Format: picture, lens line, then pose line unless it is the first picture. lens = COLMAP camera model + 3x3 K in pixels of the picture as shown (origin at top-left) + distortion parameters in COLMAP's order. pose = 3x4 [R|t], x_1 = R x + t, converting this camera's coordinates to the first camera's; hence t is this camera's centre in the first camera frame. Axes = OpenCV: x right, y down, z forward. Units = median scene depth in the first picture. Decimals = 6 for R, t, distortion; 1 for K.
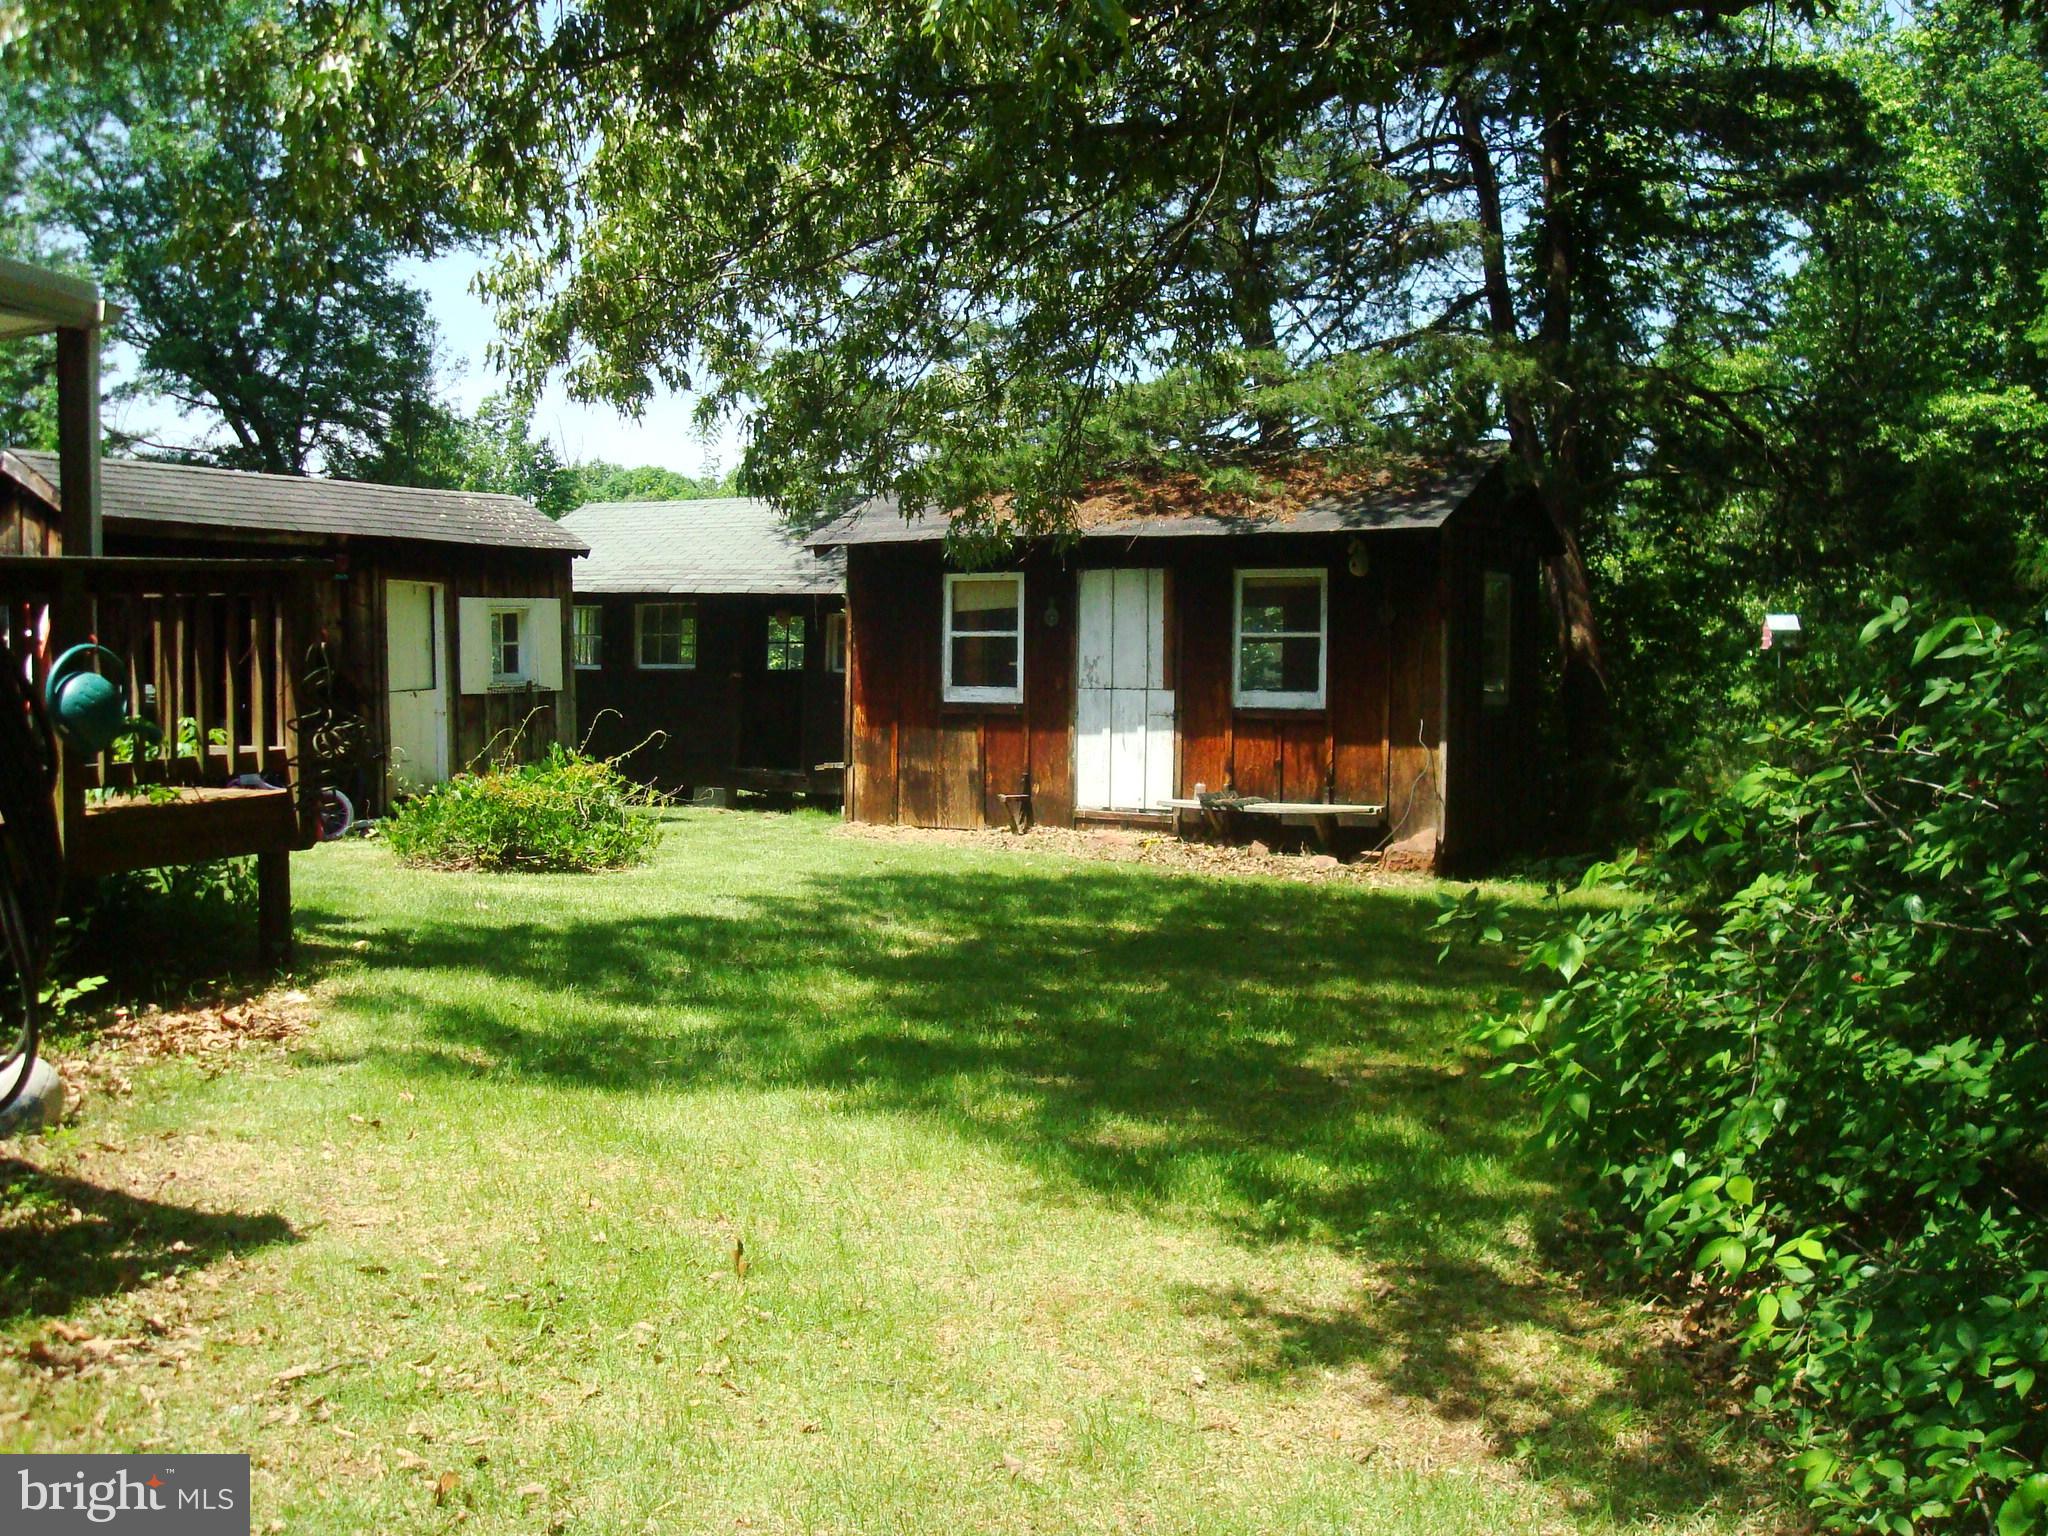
lens RADIAL K [[2154.0, 0, 1022.2], [0, 2154.0, 755.5], [0, 0, 1]] dist [-0.082051, -0.081605]
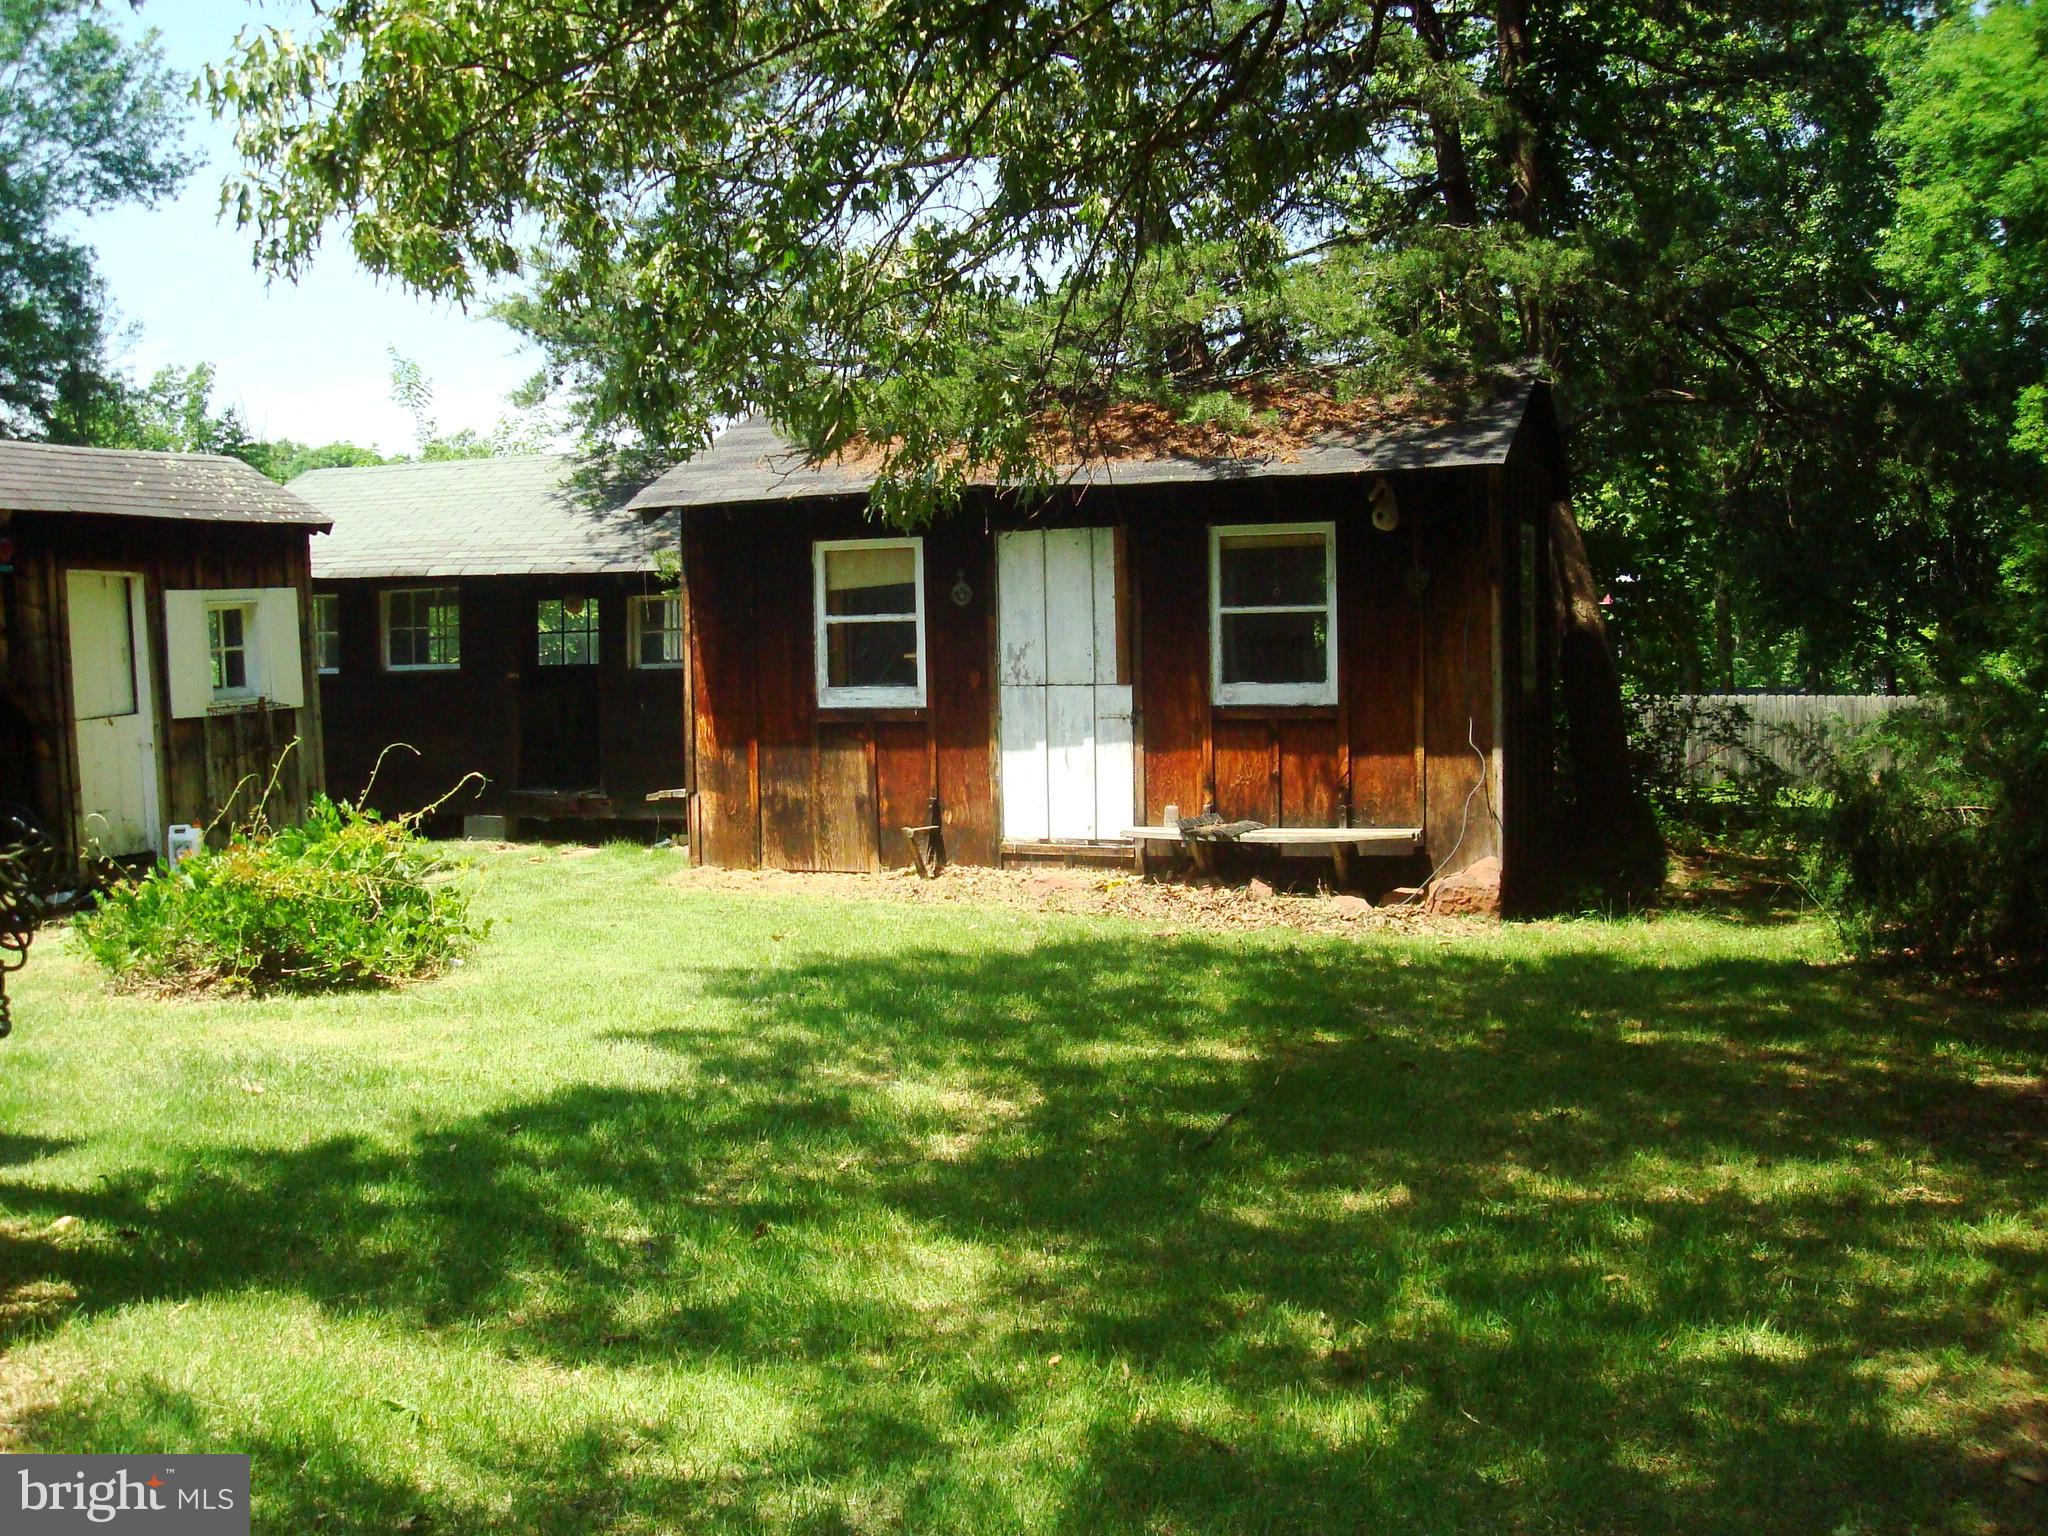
lens RADIAL K [[2156.5, 0, 1020.5], [0, 2156.5, 796.5], [0, 0, 1]] dist [-0.096798, -0.039893]
pose [[0.990166, -0.038443, 0.134513, -0.073142], [0.033988, 0.998800, 0.035263, -0.018866], [-0.135707, -0.030344, 0.990284, 0.237035]]
